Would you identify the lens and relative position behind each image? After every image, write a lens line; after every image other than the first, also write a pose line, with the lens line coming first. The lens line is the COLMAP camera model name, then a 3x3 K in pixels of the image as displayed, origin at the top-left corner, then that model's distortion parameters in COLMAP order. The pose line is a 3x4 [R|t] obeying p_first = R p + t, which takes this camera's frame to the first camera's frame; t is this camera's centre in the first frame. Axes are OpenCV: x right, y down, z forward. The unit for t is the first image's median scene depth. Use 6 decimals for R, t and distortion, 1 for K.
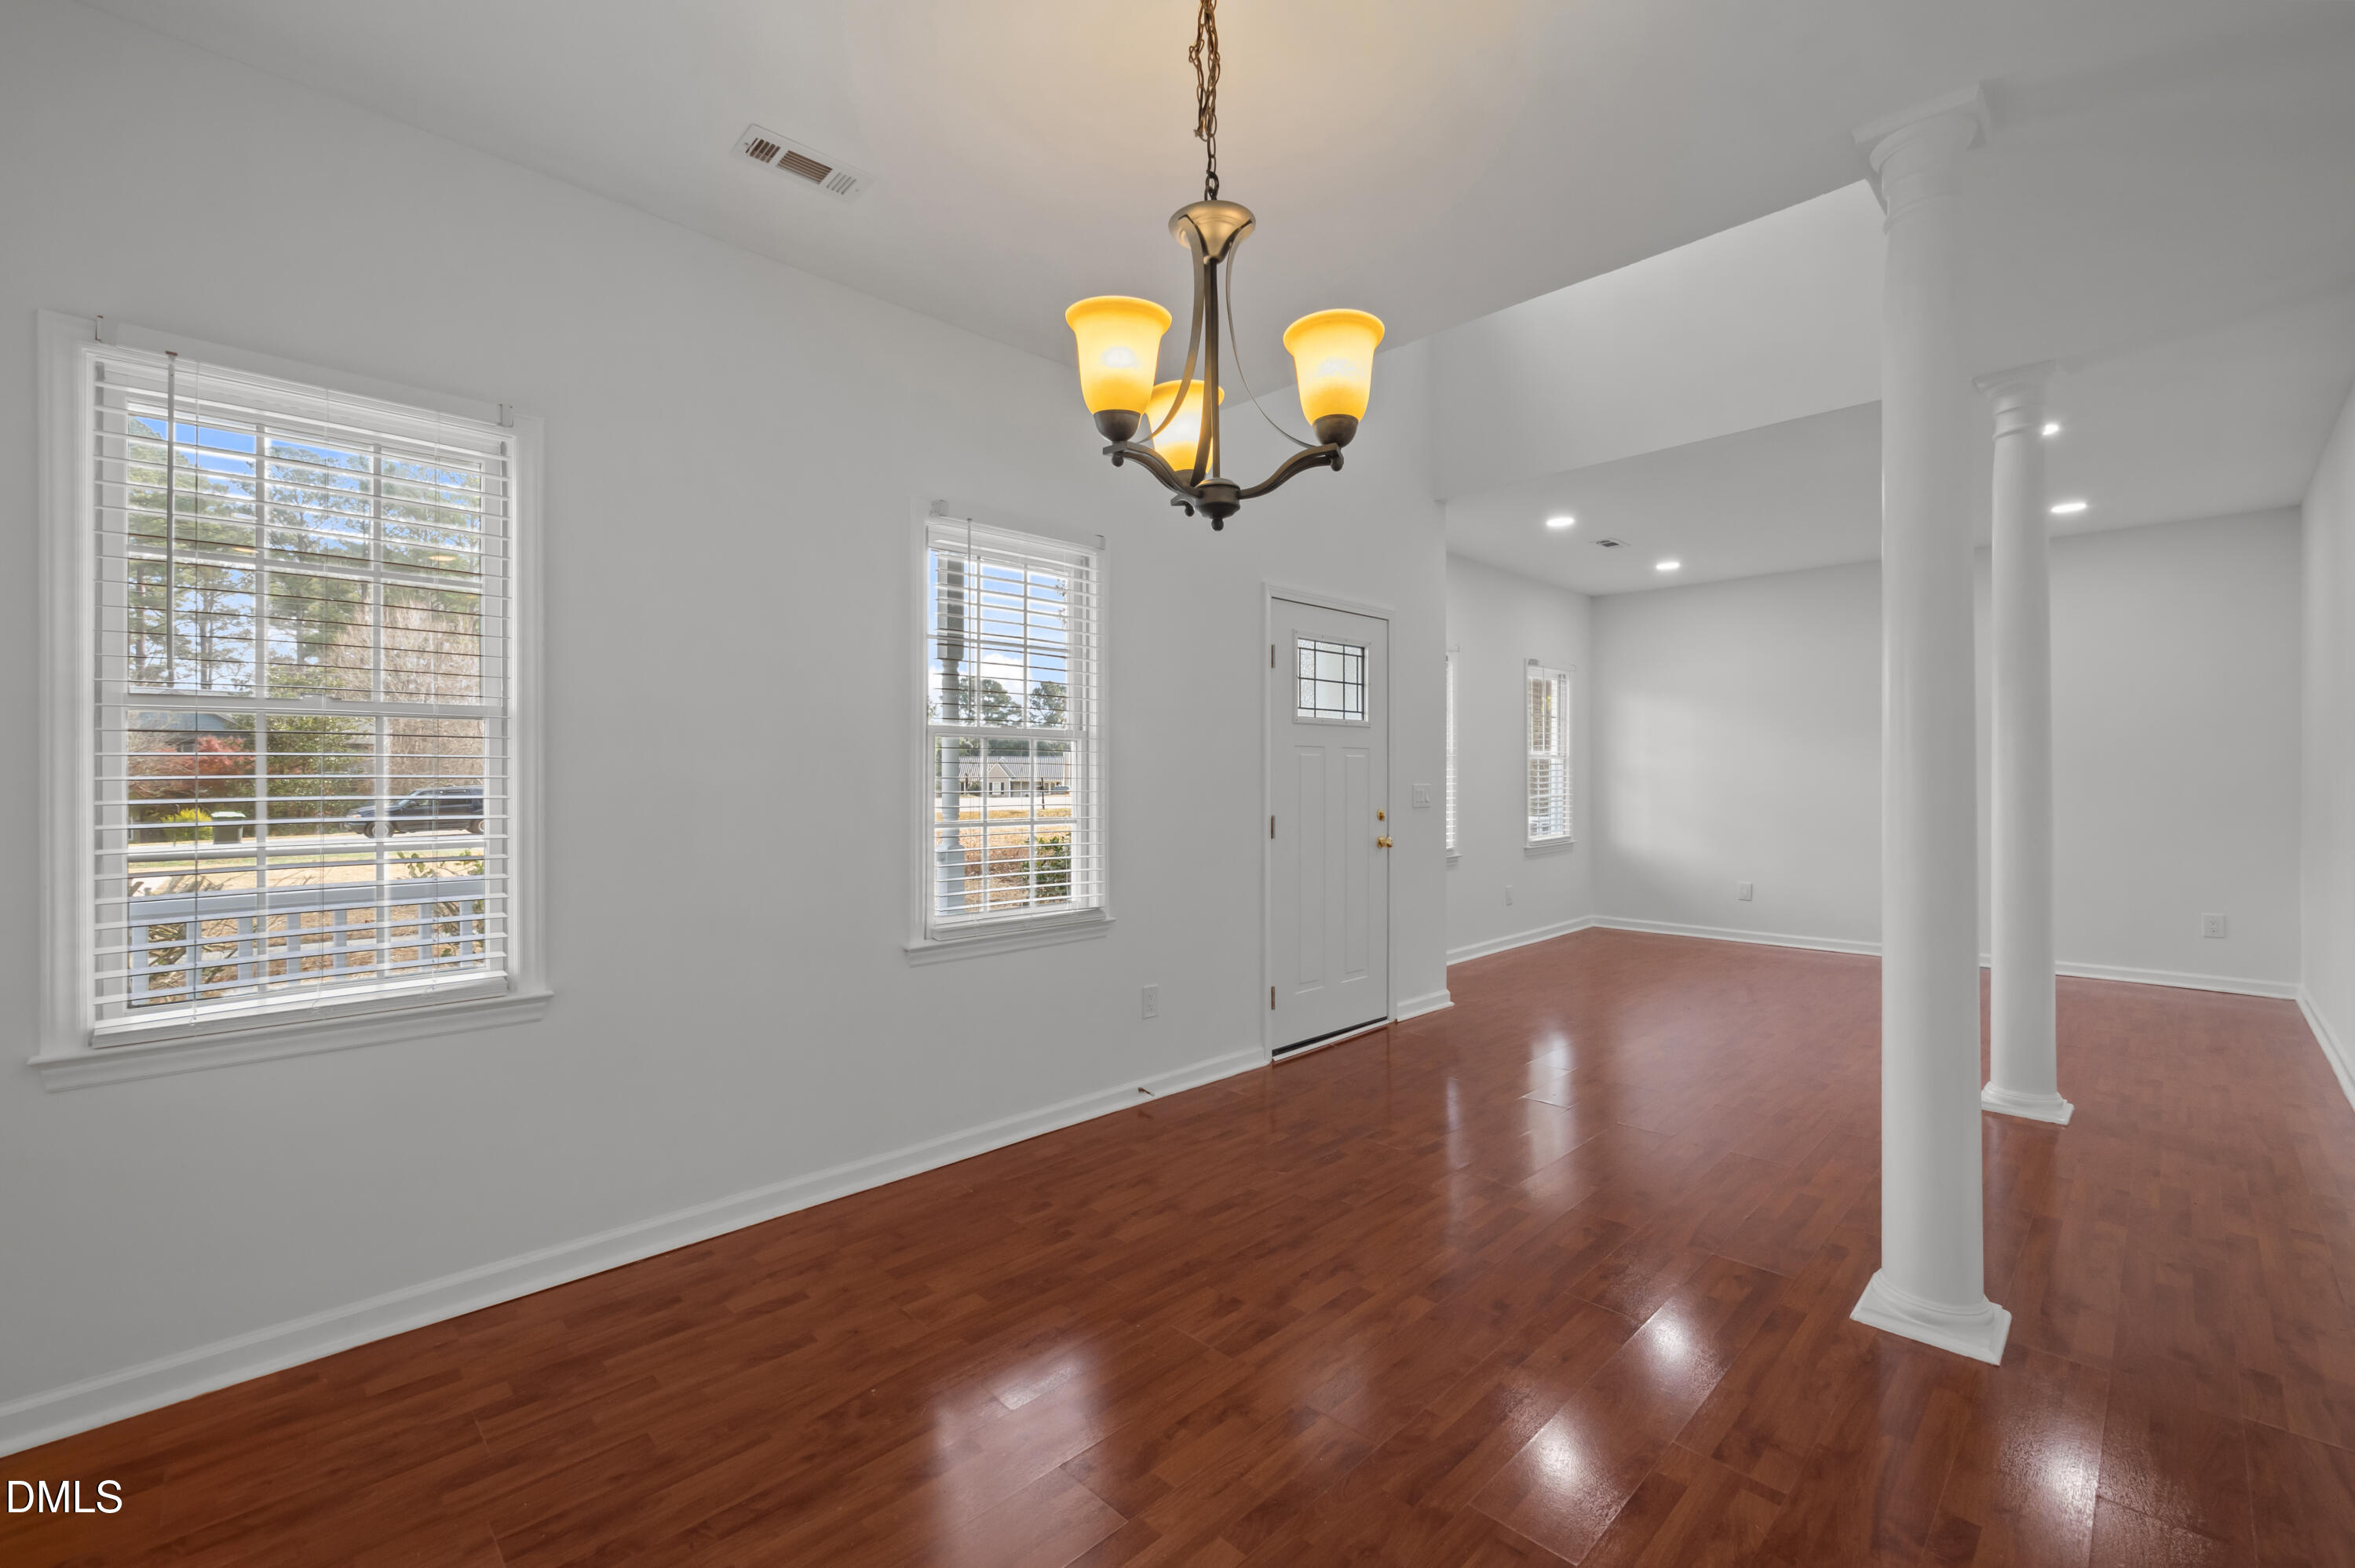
lens RADIAL K [[992.7, 0, 1177.9], [0, 992.7, 781.4], [0, 0, 1]] dist [0.002983, -0.001011]
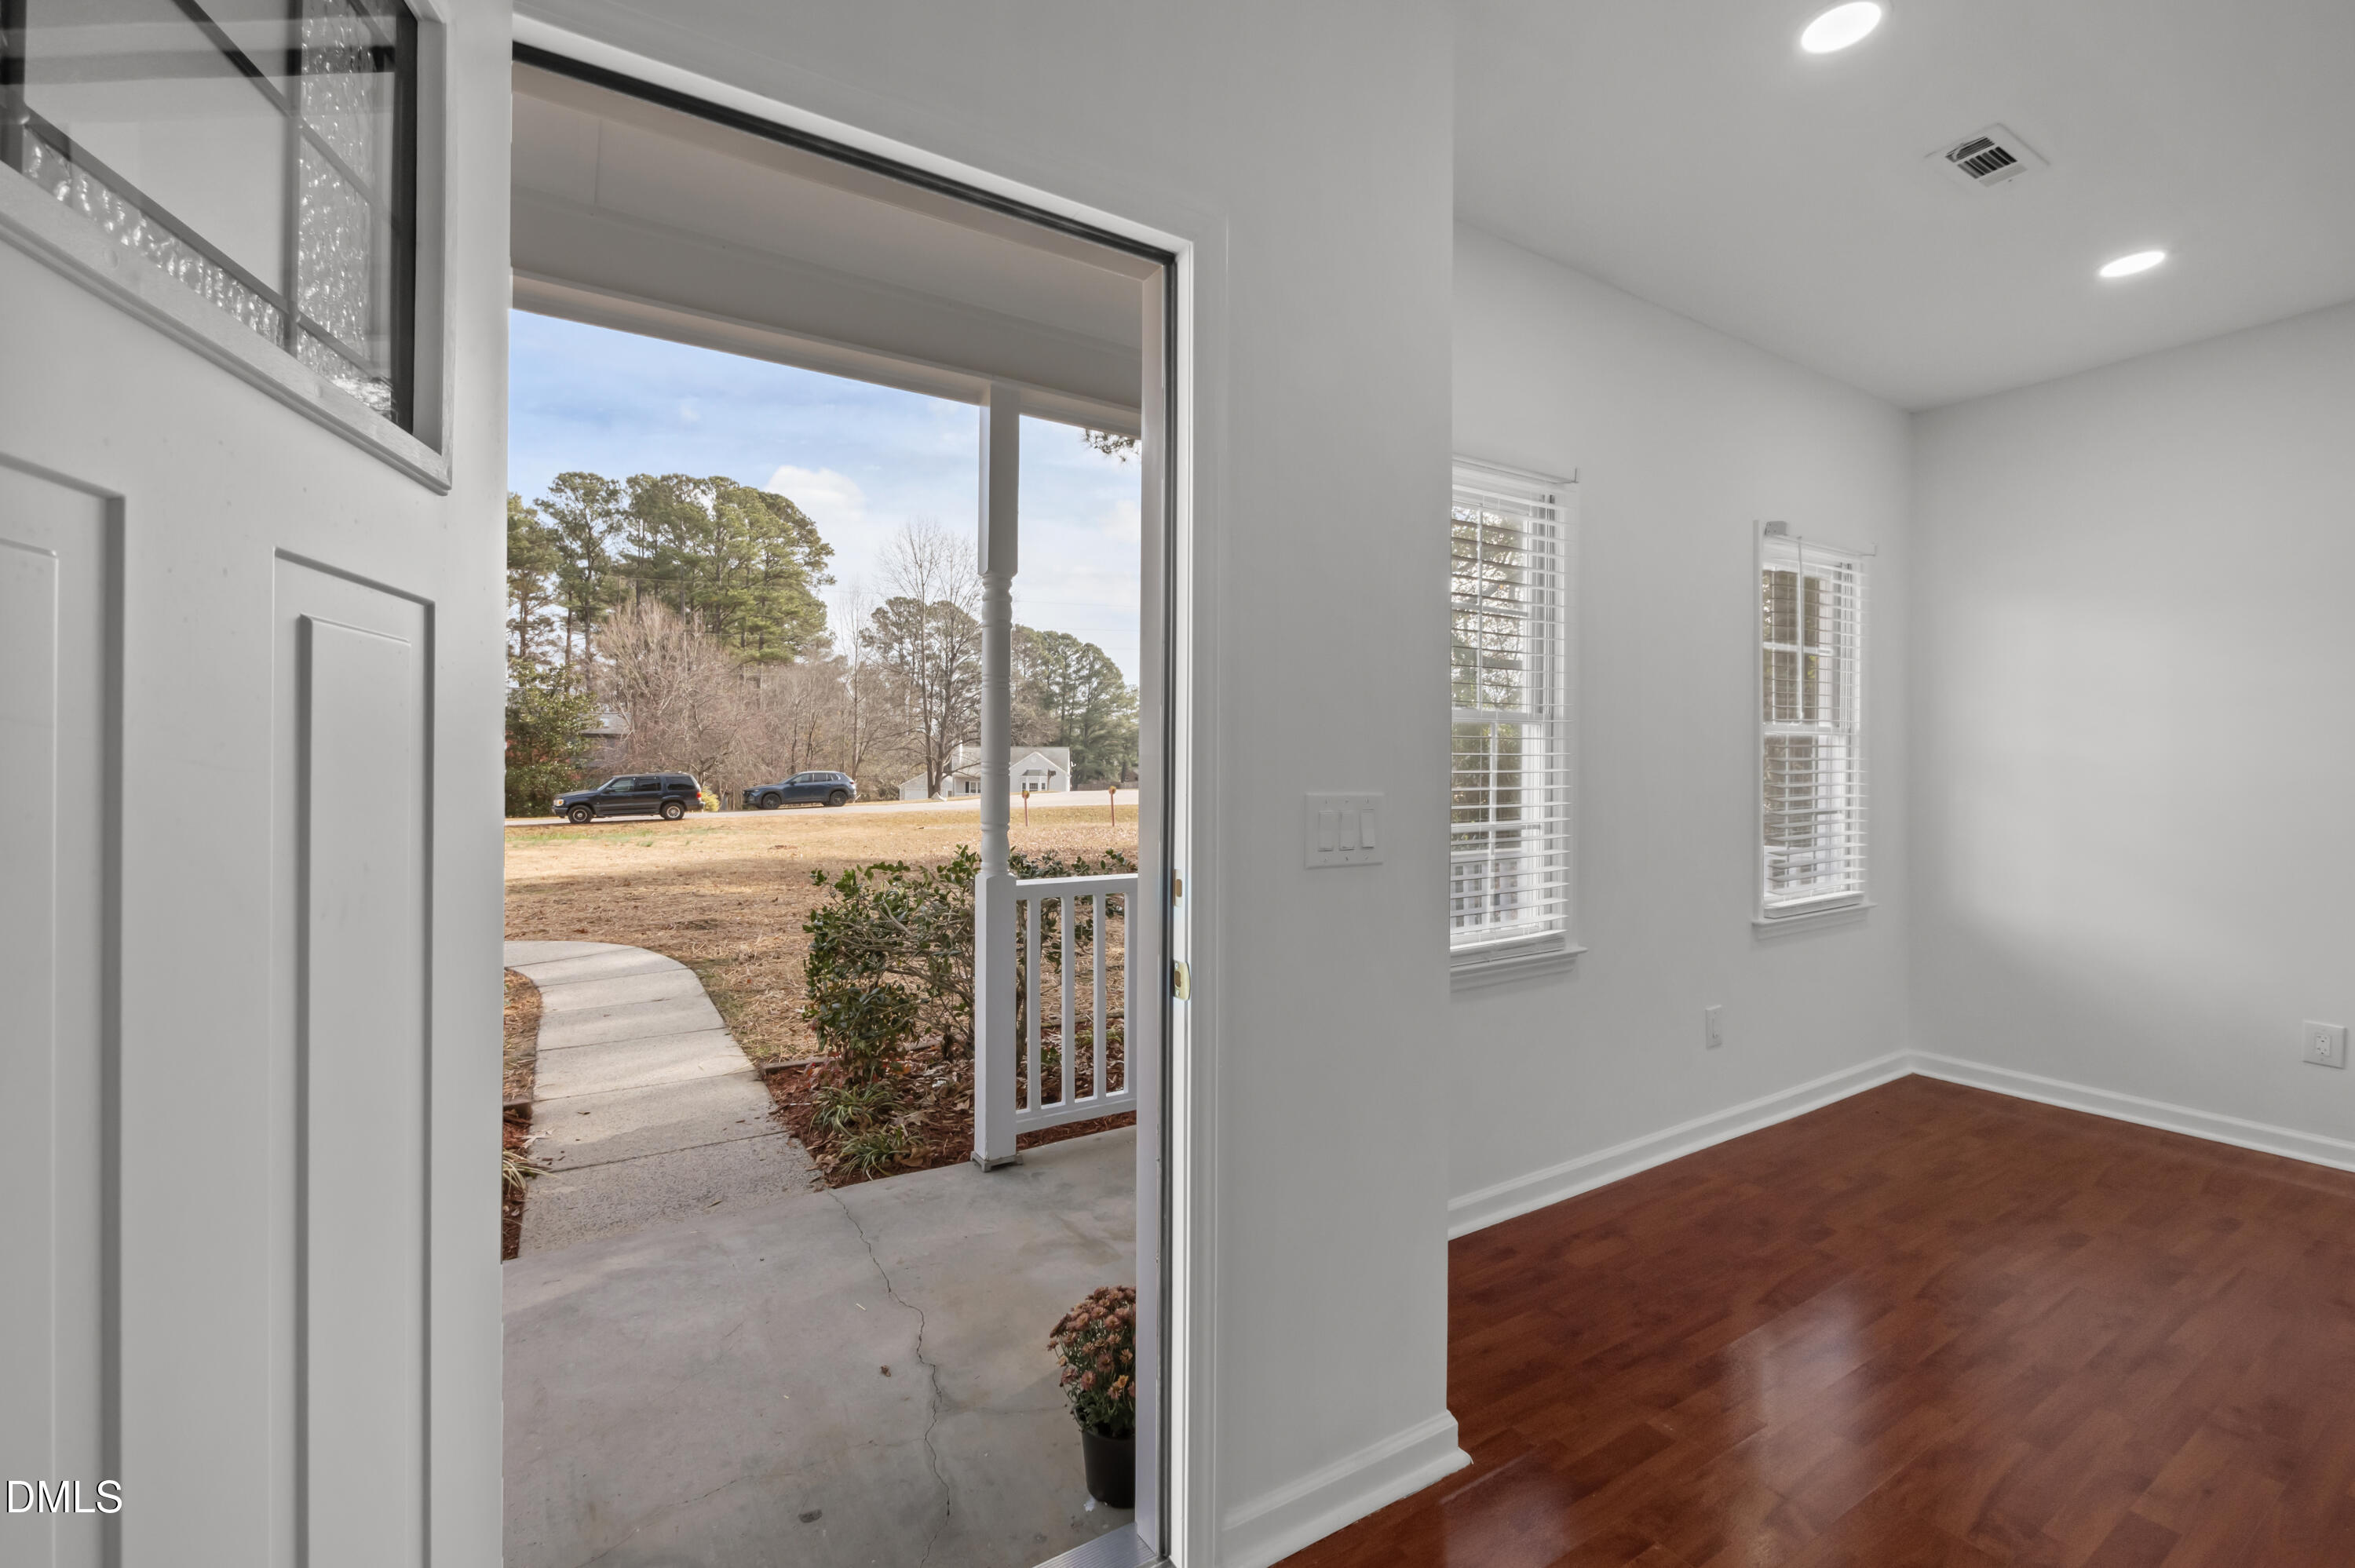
lens RADIAL K [[992.7, 0, 1177.4], [0, 992.7, 770.2], [0, 0, 1]] dist [0.002983, -0.001011]
pose [[0.975671, 0.005703, -0.219166, 0.168876], [-0.006075, 0.999981, -0.001021, -0.003345], [0.219156, 0.002327, 0.975687, 0.436206]]
